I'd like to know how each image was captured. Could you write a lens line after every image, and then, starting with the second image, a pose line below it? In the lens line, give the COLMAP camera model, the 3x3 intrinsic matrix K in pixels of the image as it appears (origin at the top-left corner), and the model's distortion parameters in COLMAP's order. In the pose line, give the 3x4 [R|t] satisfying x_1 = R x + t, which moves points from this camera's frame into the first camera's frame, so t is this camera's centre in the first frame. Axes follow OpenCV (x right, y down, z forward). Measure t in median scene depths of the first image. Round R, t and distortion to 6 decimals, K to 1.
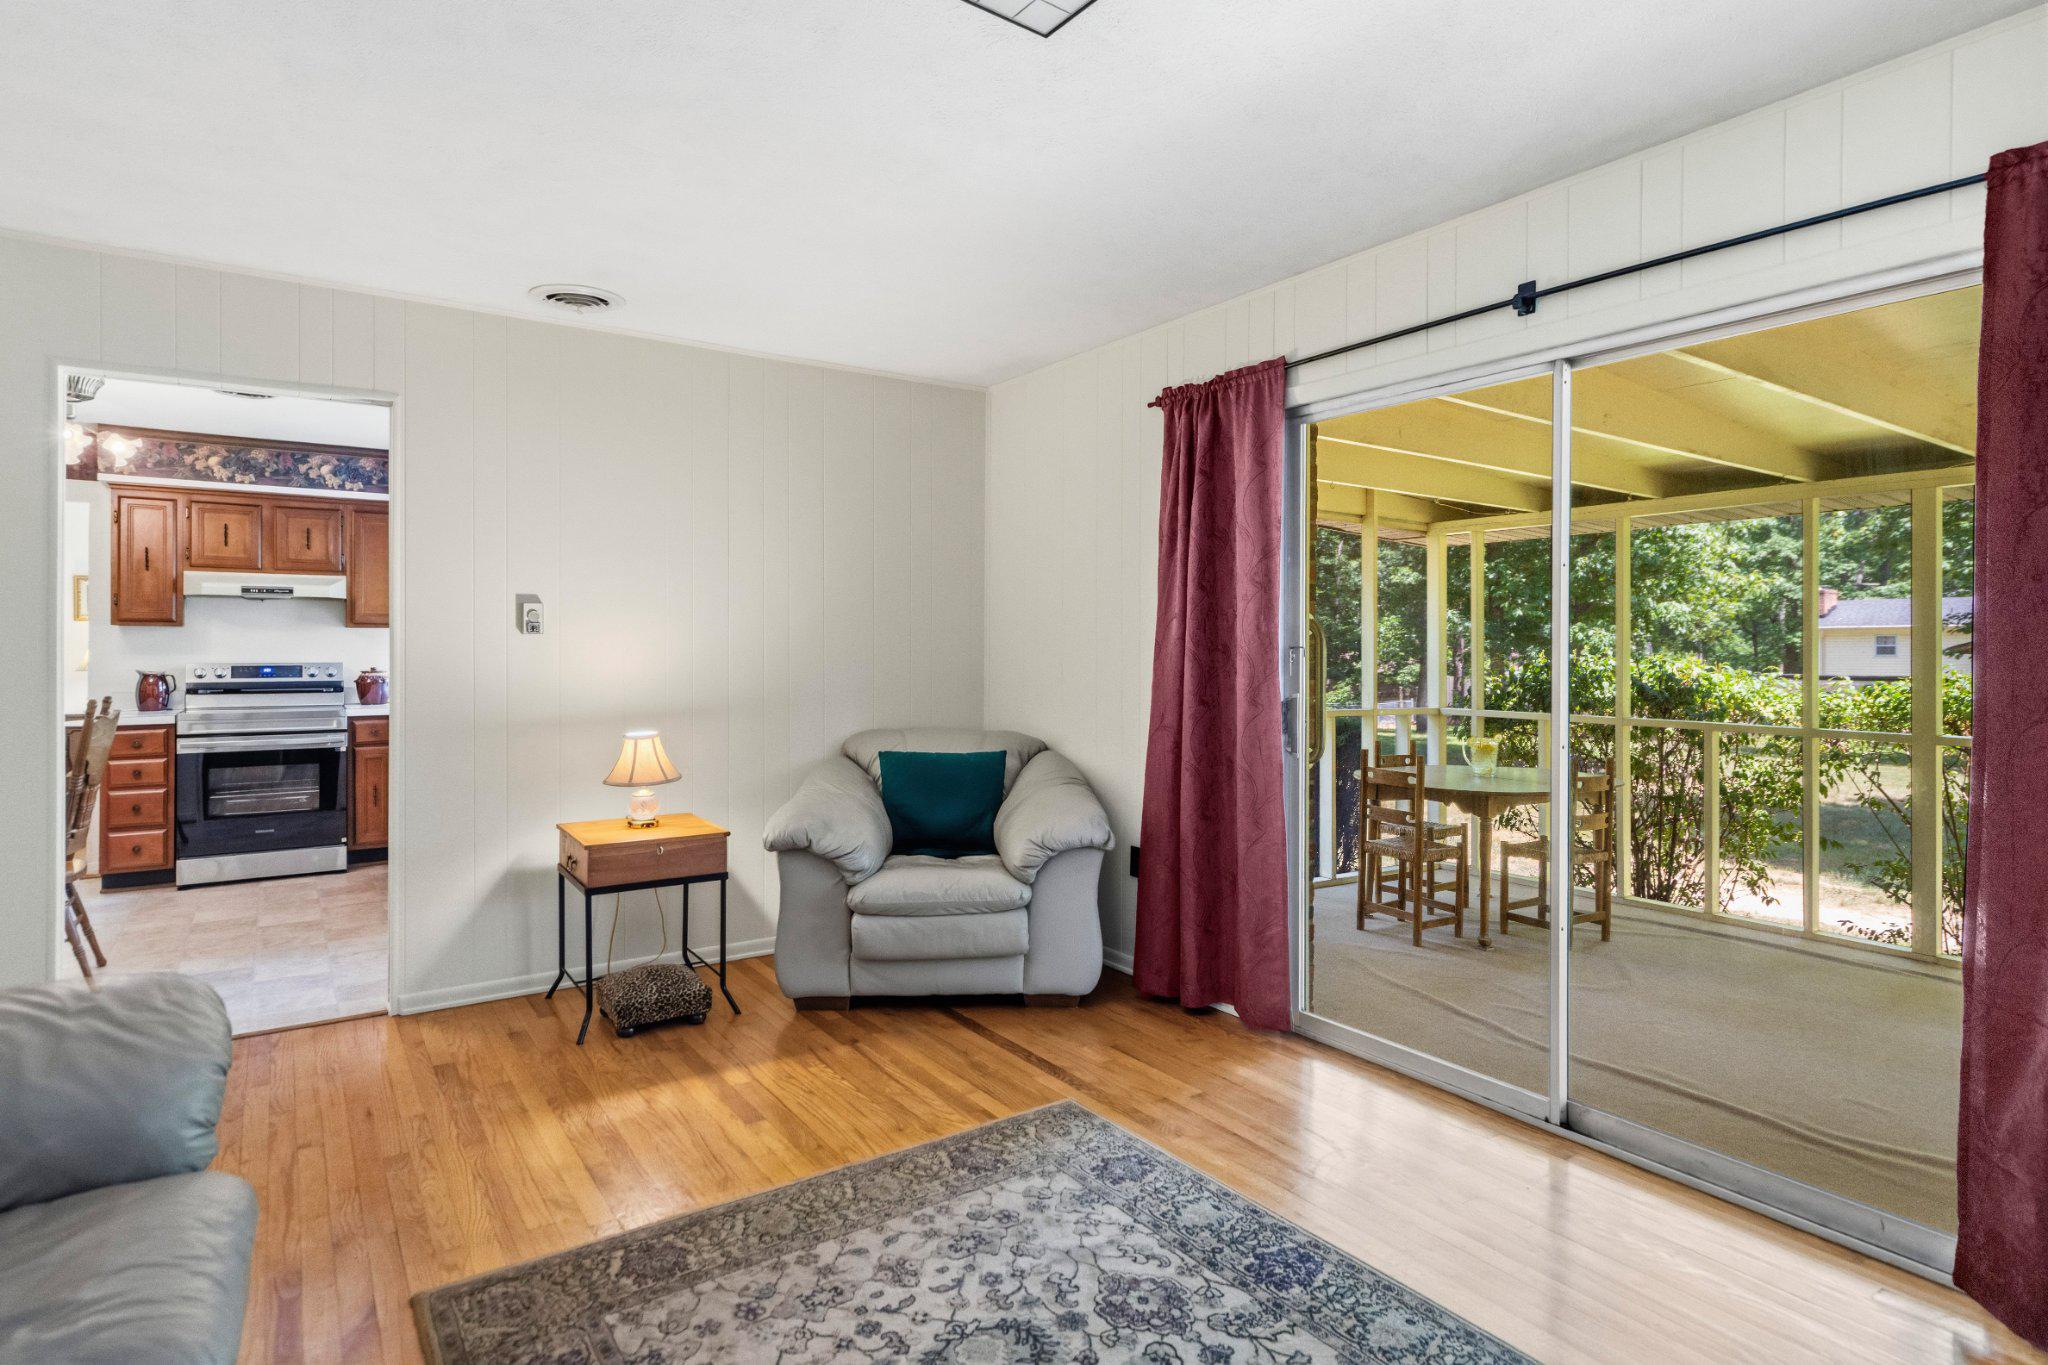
lens RADIAL K [[1071.8, 0, 1019.7], [0, 1071.8, 648.0], [0, 0, 1]] dist [-0.000128, -0.000371]
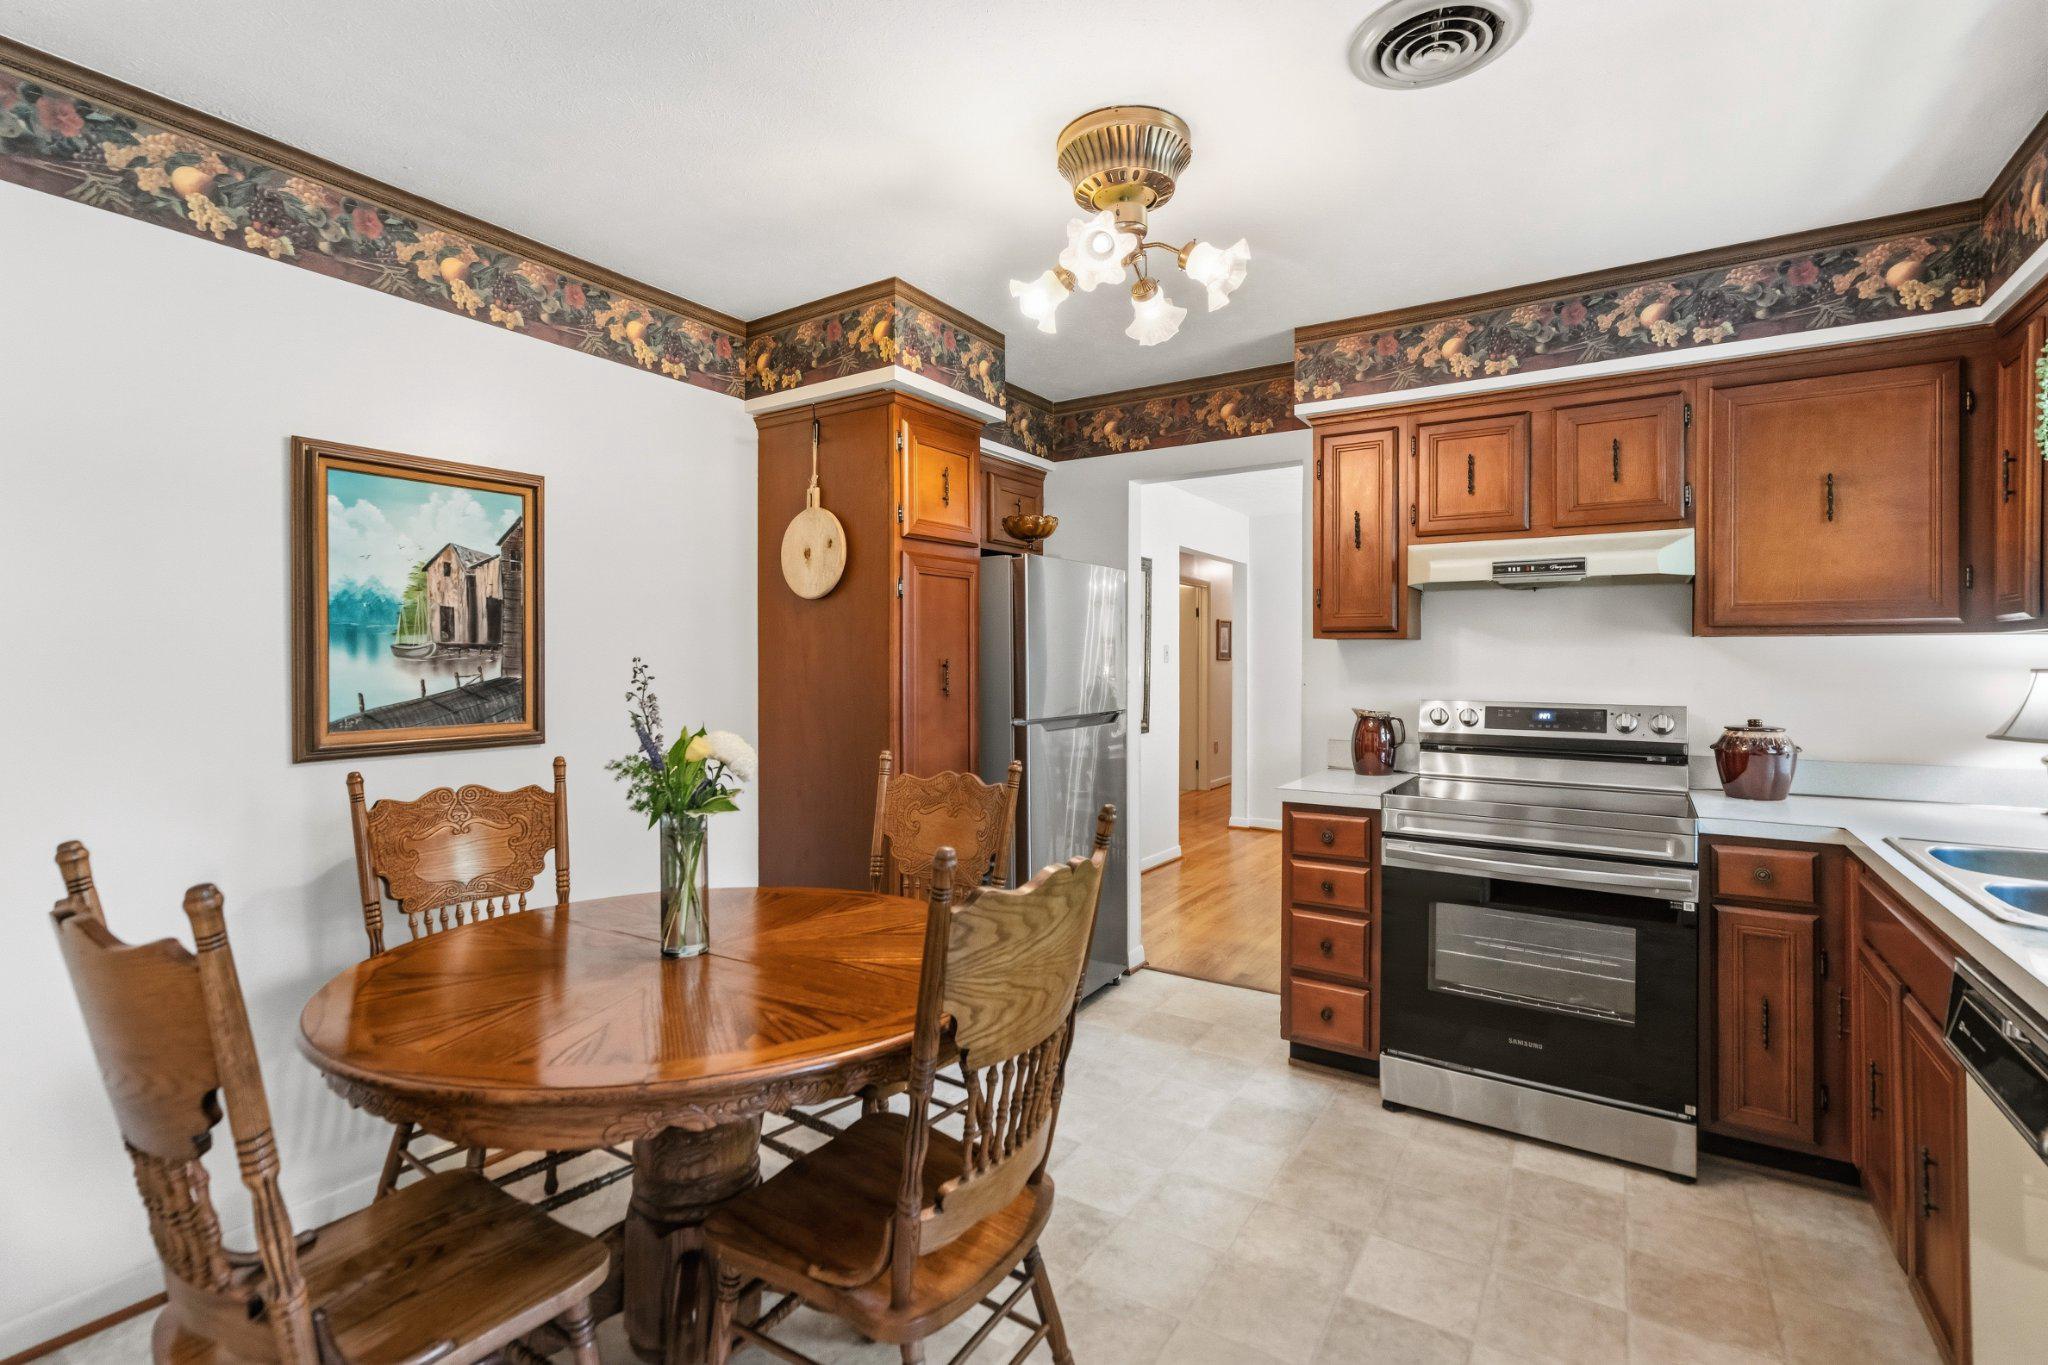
lens RADIAL K [[939.4, 0, 1013.6], [0, 939.4, 656.8], [0, 0, 1]] dist [0.000658, 0.000434]
pose [[0.380603, -0.000955, -0.924738, -0.375005], [-0.002951, 0.999993, -0.002247, -0.008166], [0.924734, 0.003584, 0.380597, 0.588619]]
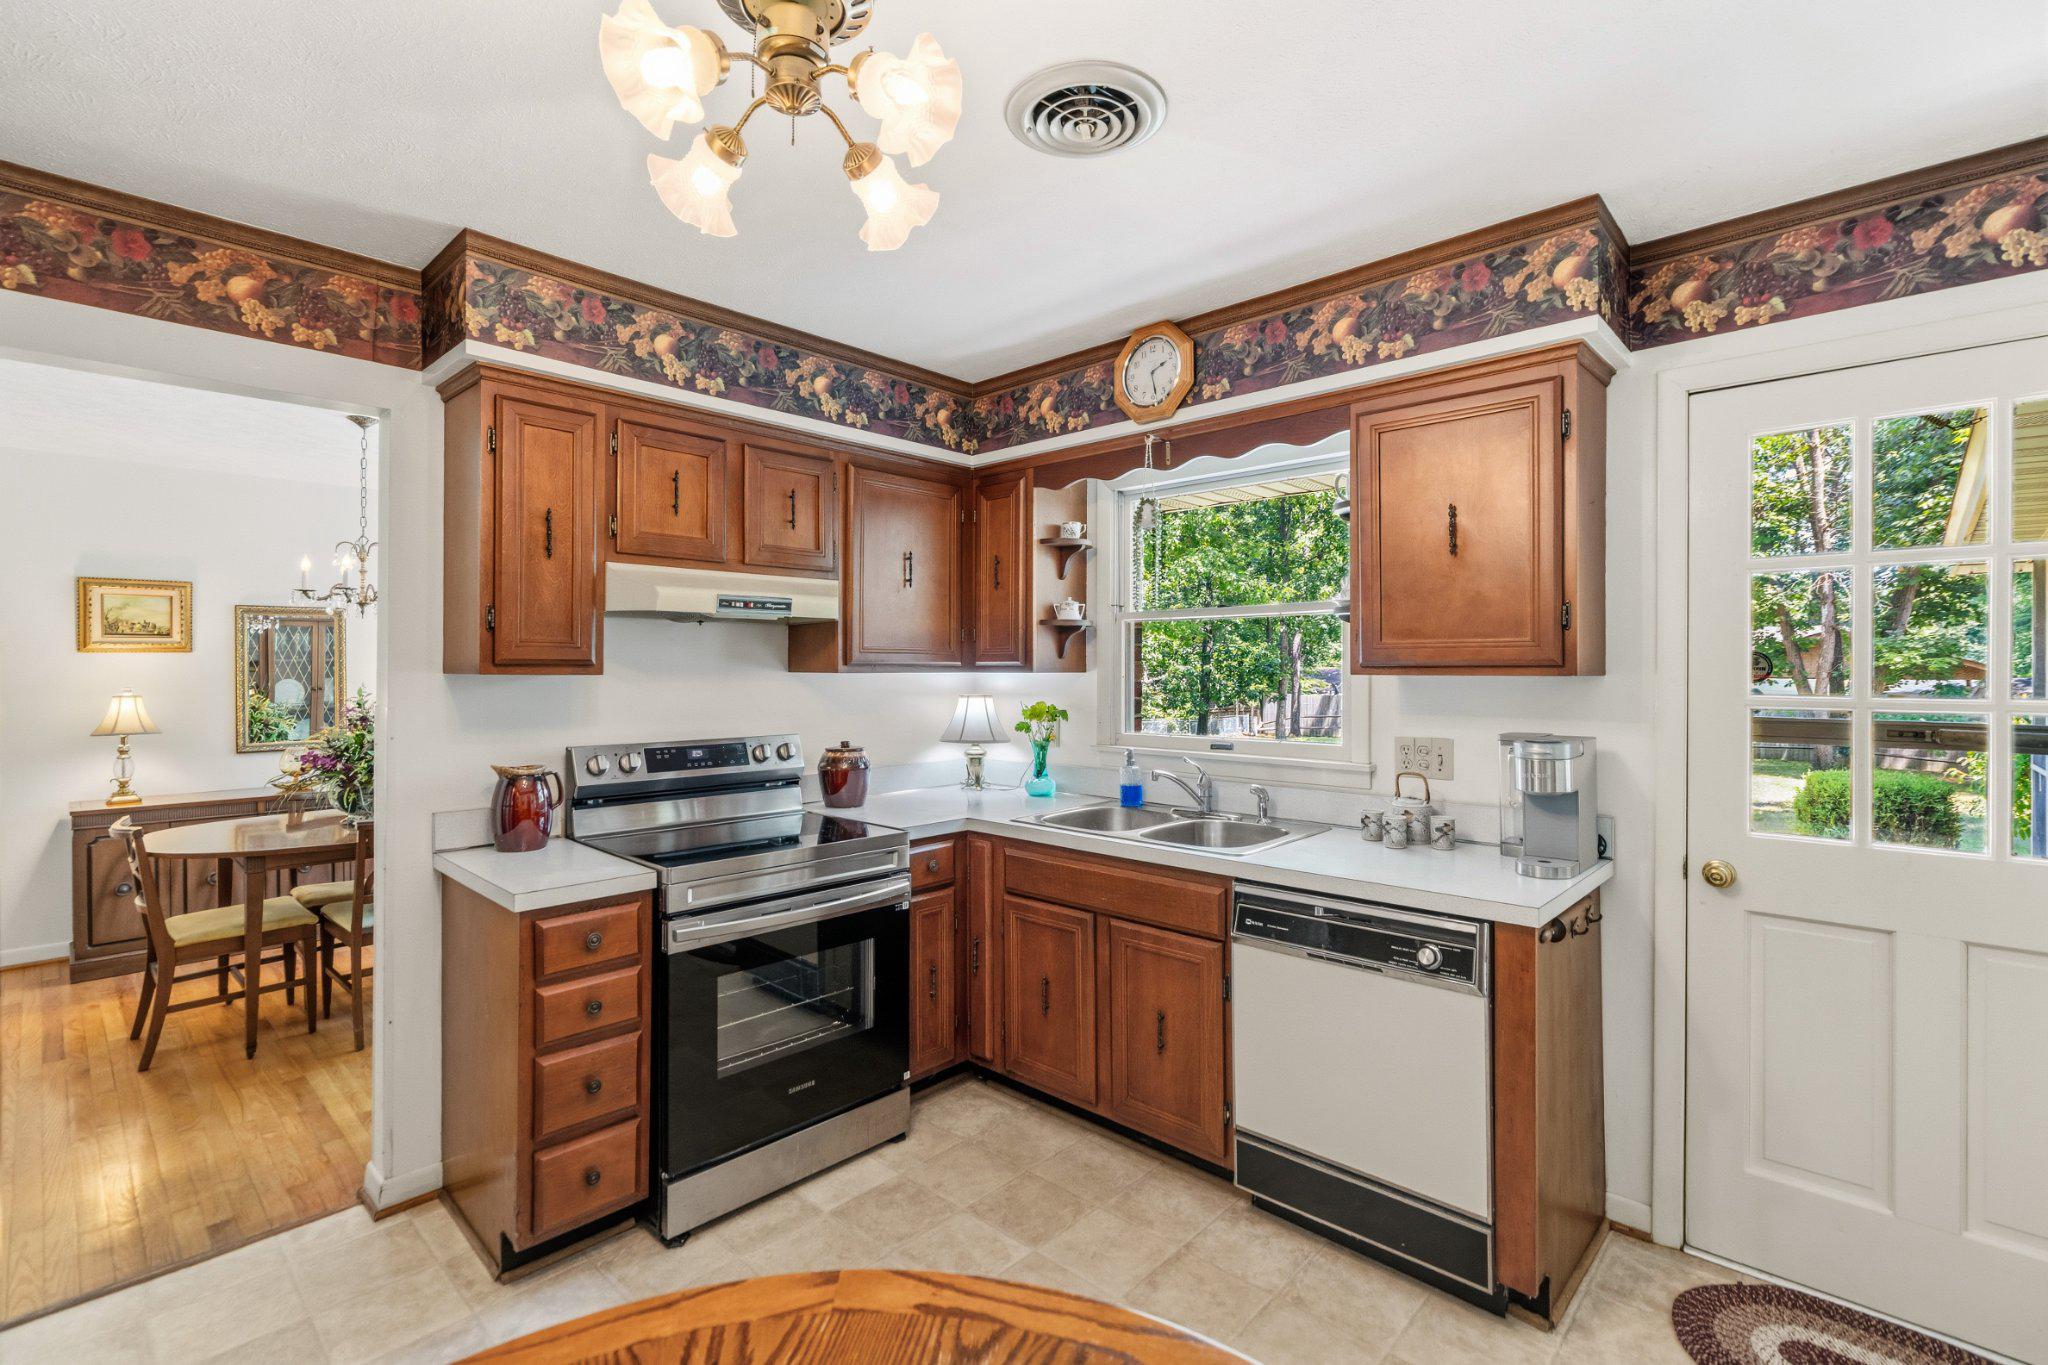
lens RADIAL K [[930.0, 0, 1004.5], [0, 930.0, 670.2], [0, 0, 1]] dist [-0.001026, 0.000166]
pose [[0.979414, -0.001217, 0.201857, -0.675008], [0.001229, 0.999999, 0.000067, -0.021813], [-0.201857, 0.000183, 0.979415, 0.537387]]
